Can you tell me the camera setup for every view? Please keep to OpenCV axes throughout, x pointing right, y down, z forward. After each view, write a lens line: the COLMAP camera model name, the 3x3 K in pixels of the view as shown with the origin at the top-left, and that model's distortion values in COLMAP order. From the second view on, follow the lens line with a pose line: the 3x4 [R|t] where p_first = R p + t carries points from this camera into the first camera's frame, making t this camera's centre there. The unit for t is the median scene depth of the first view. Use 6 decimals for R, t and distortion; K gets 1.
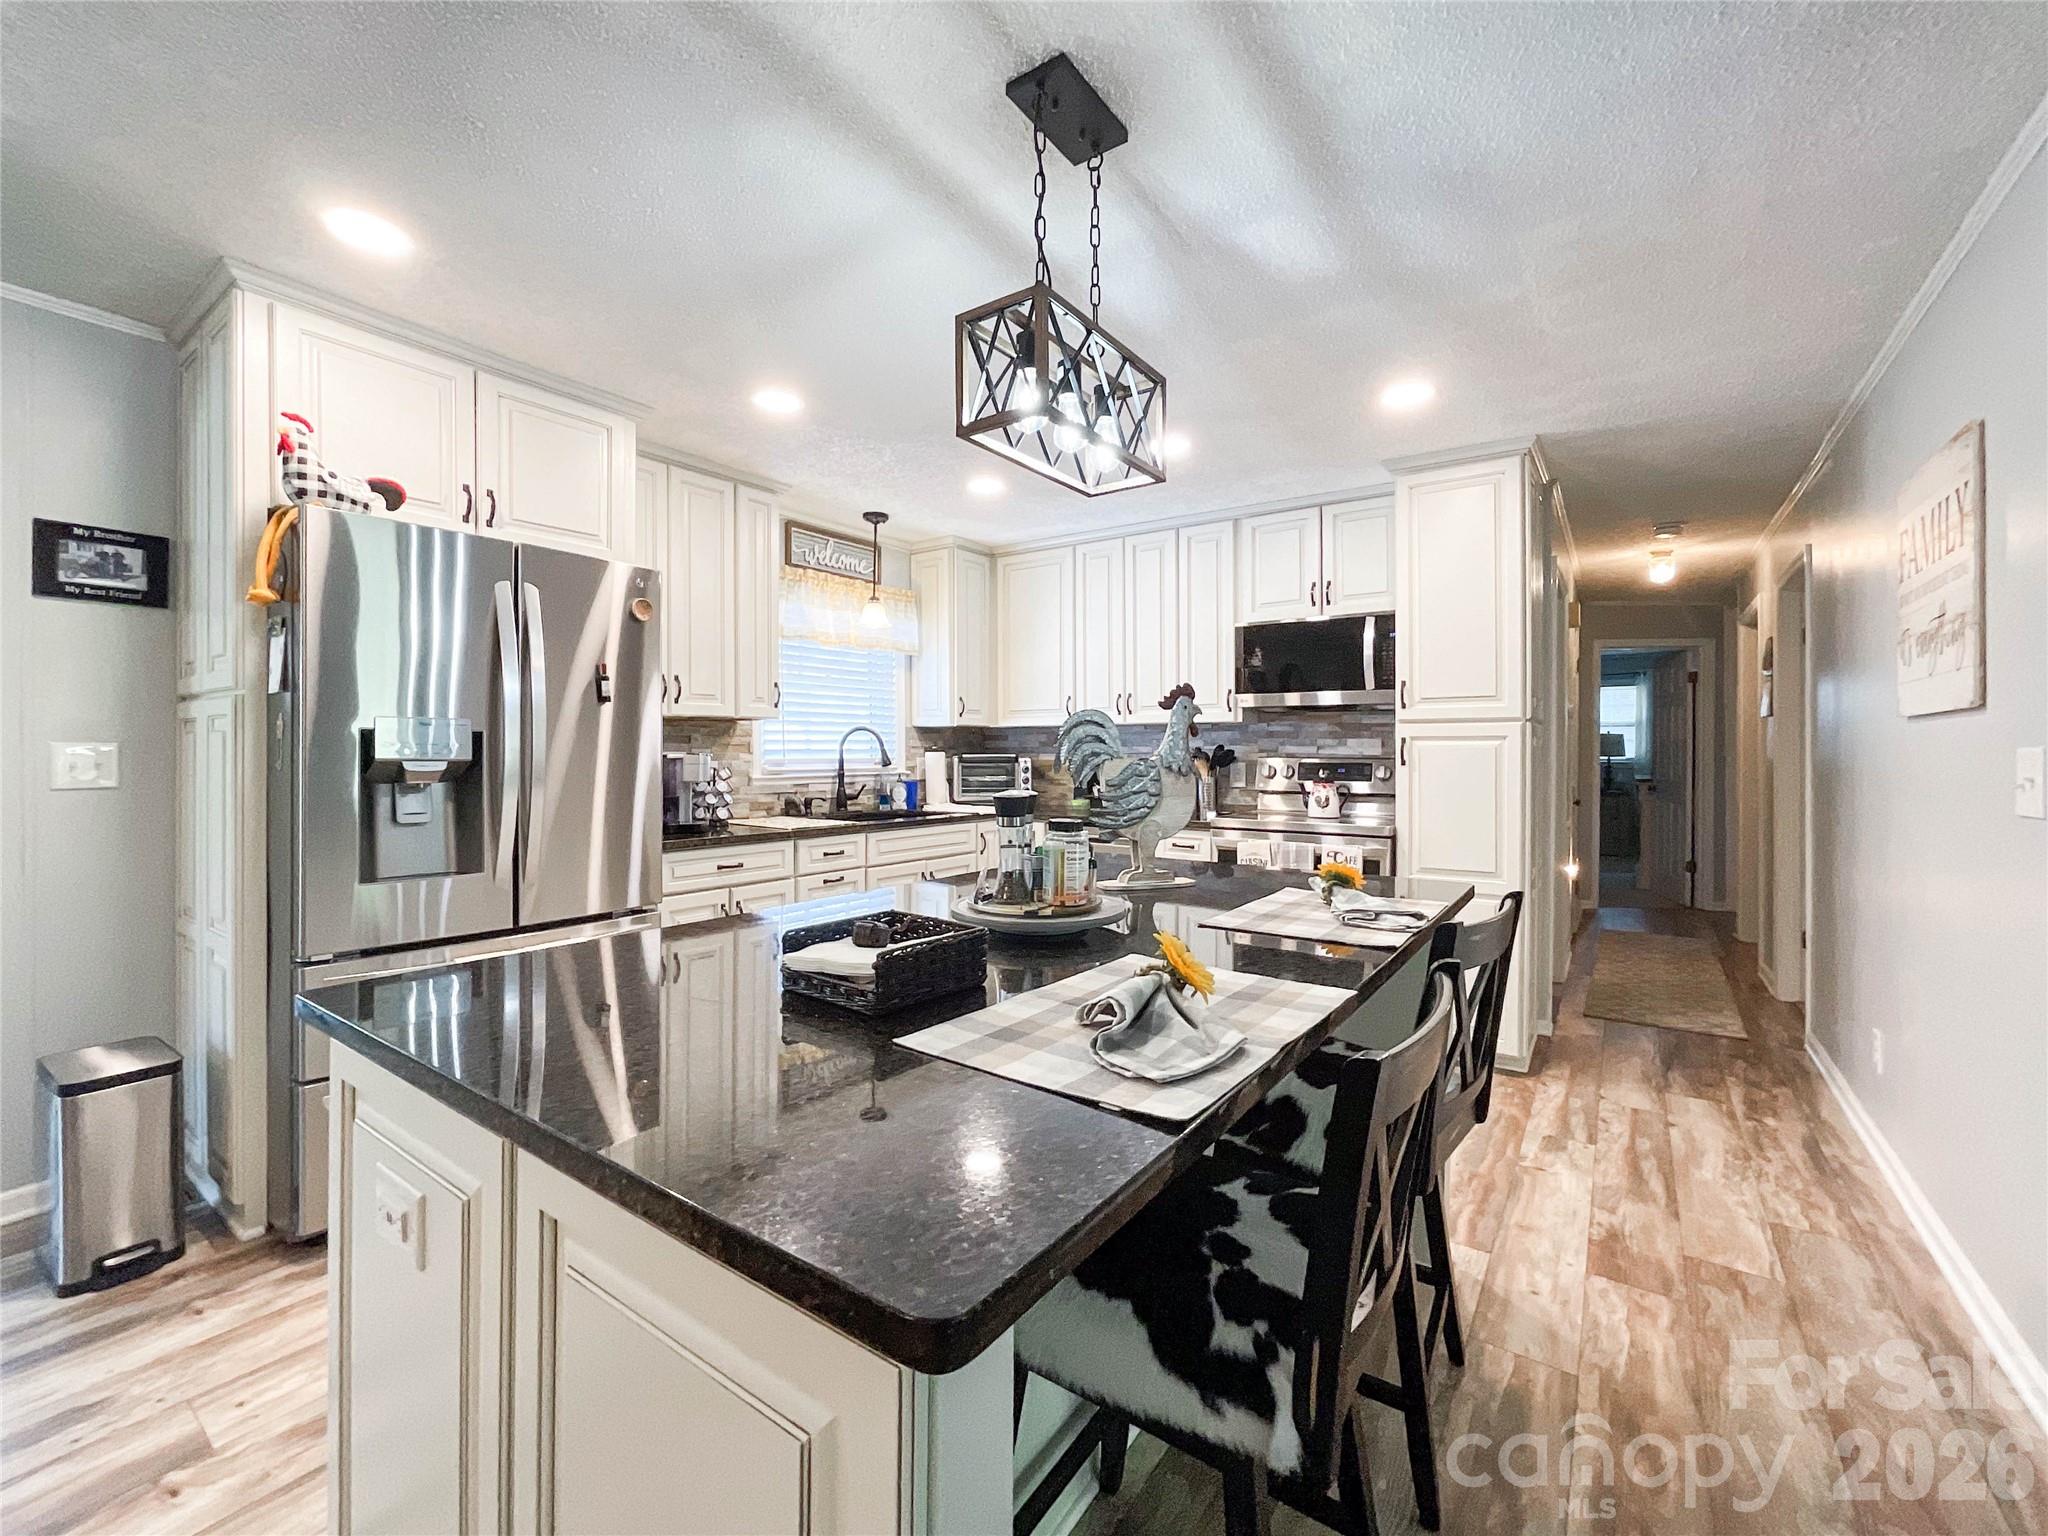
lens RADIAL K [[851.7, 0, 1033.9], [0, 851.7, 750.6], [0, 0, 1]] dist [-0.016200, 0.006251]
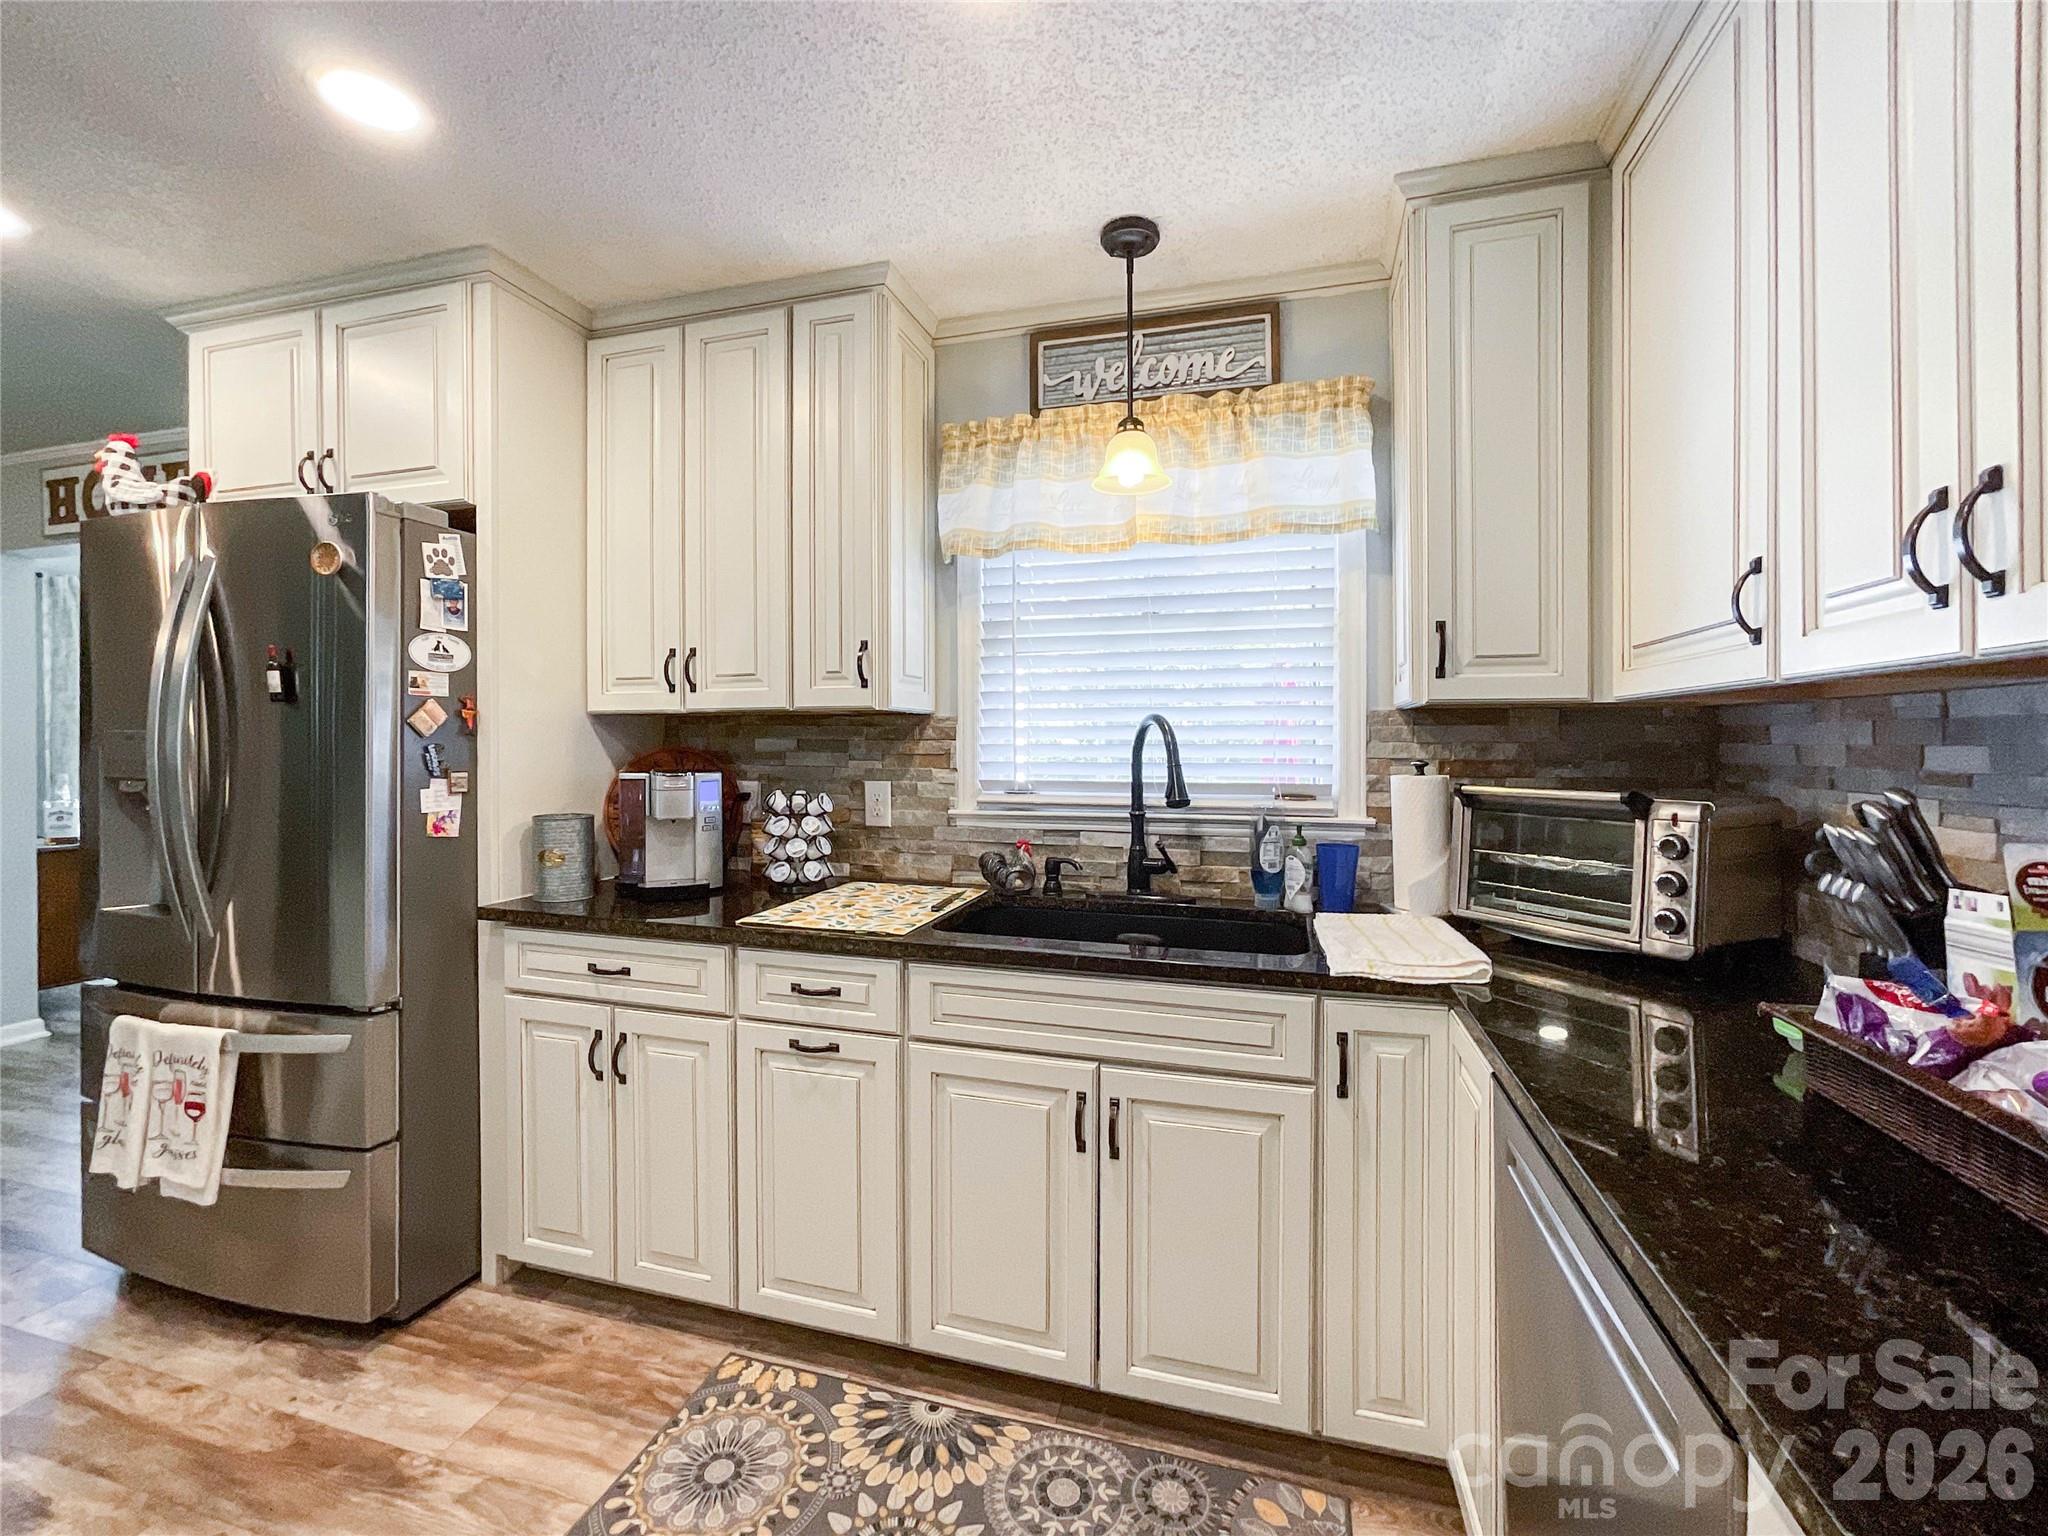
lens RADIAL K [[862.1, 0, 1028.9], [0, 862.1, 745.1], [0, 0, 1]] dist [-0.020460, 0.013997]
pose [[0.328728, 0.006762, -0.944400, 0.273715], [0.000945, 0.999972, 0.007489, -0.020639], [0.944424, -0.003354, 0.328712, 1.019332]]
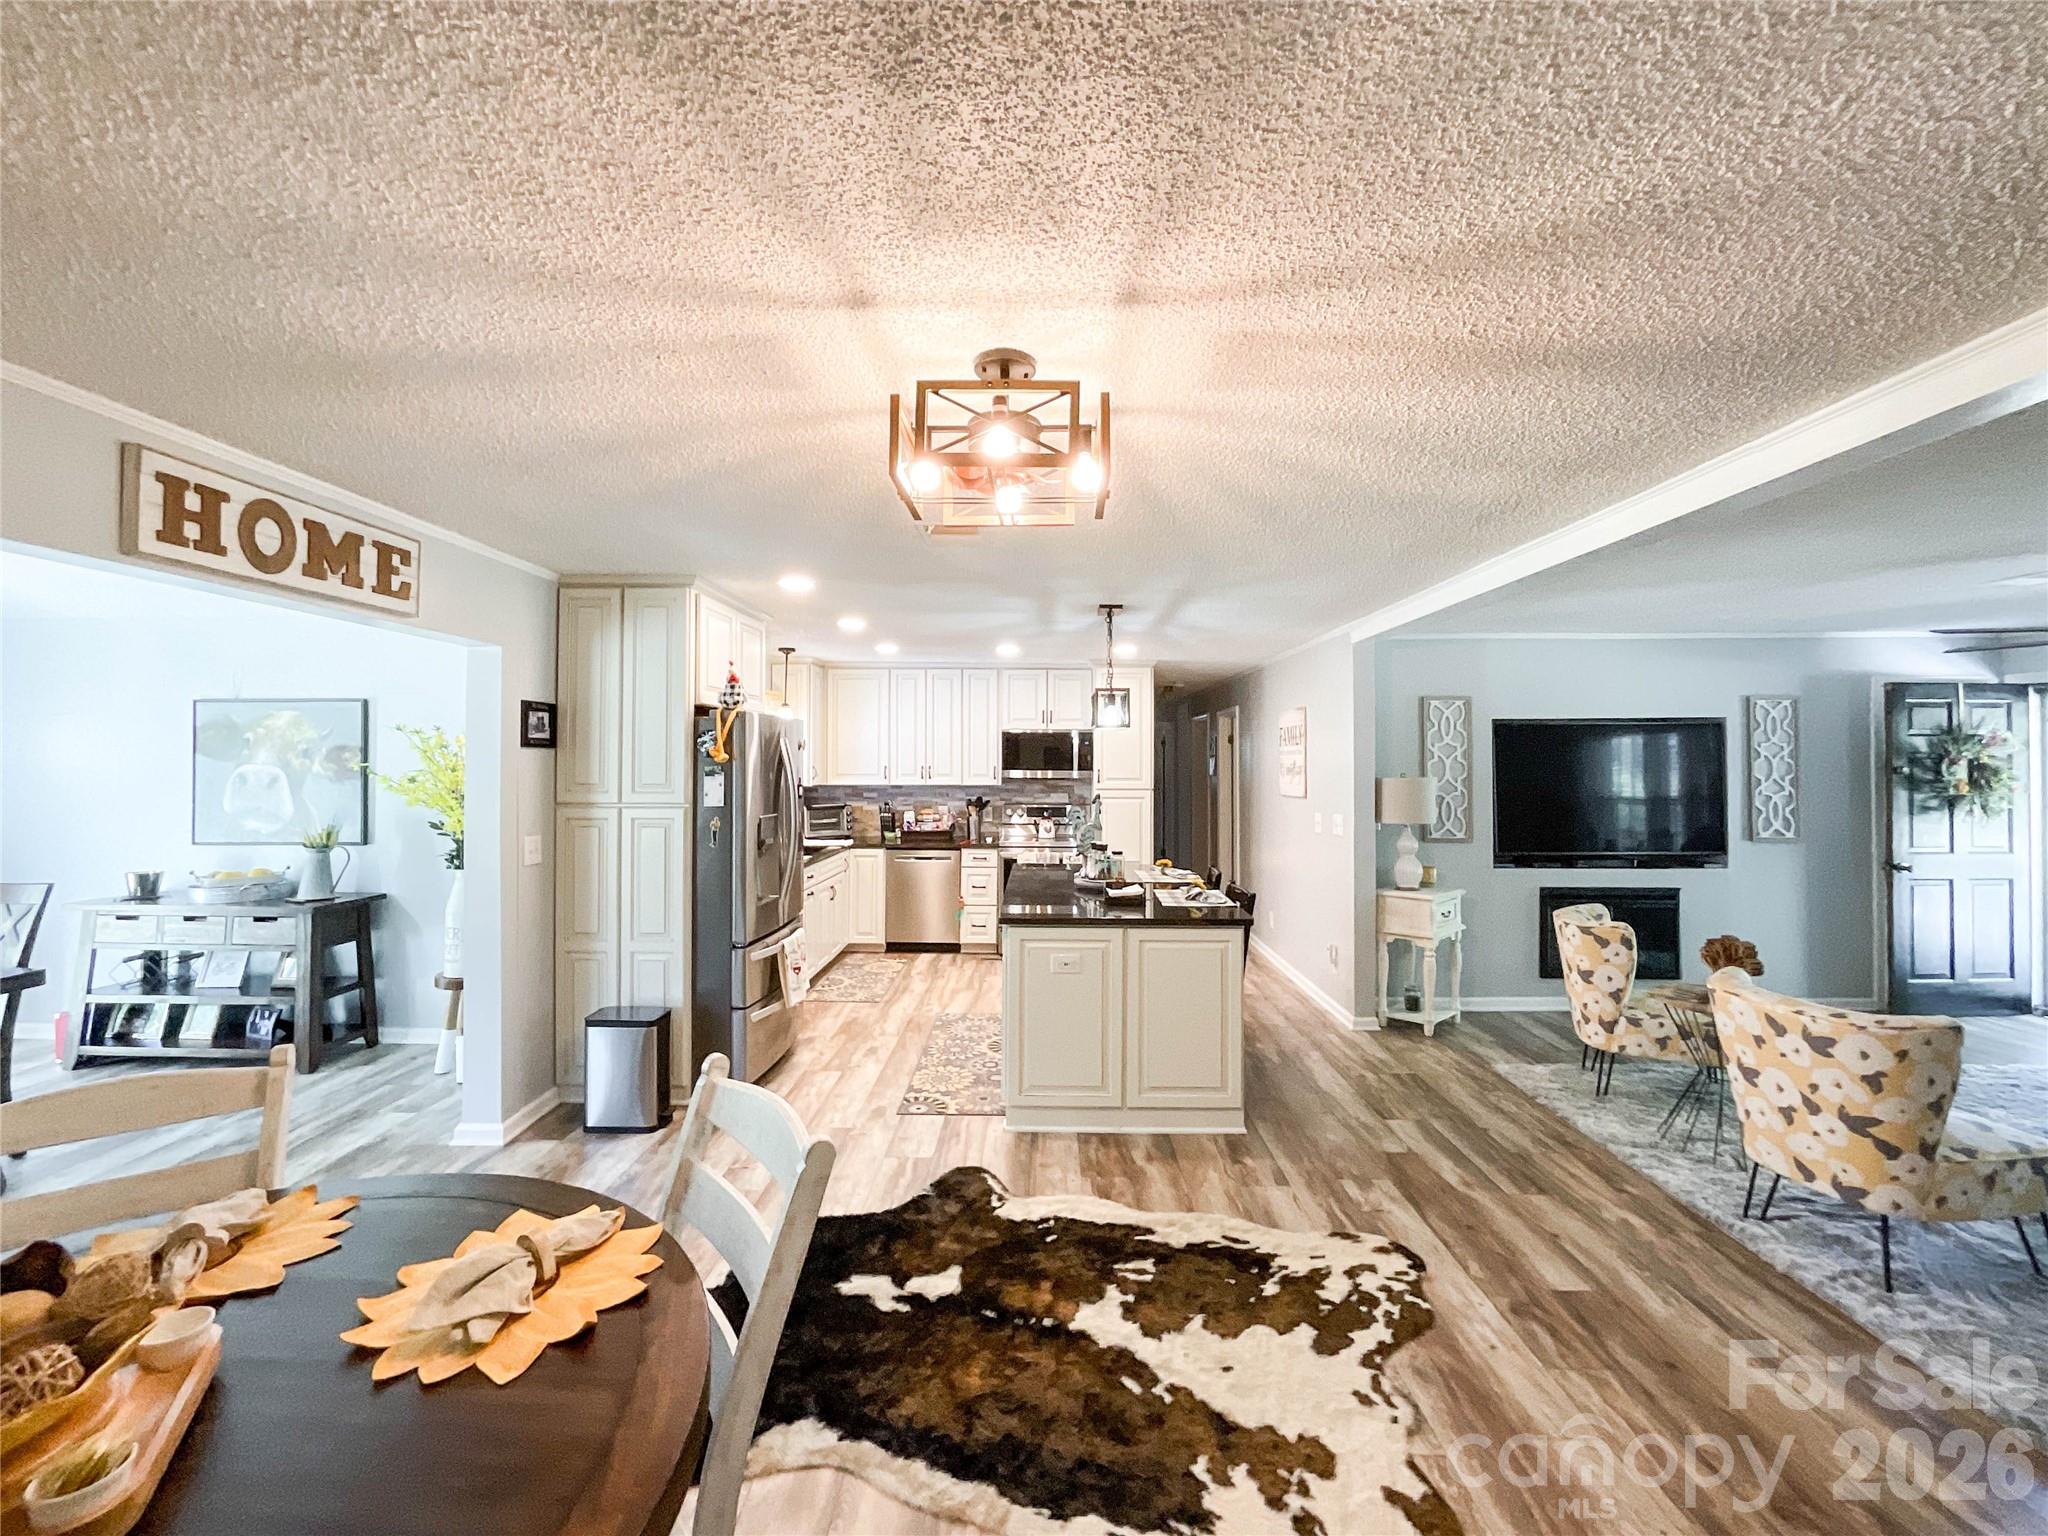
lens RADIAL K [[851.7, 0, 1033.9], [0, 851.7, 750.6], [0, 0, 1]] dist [-0.016200, 0.006251]
pose [[0.824900, 0.006869, 0.565236, -0.845426], [-0.001627, 0.999951, -0.009777, -0.107140], [-0.565276, 0.007145, 0.824871, -0.588982]]
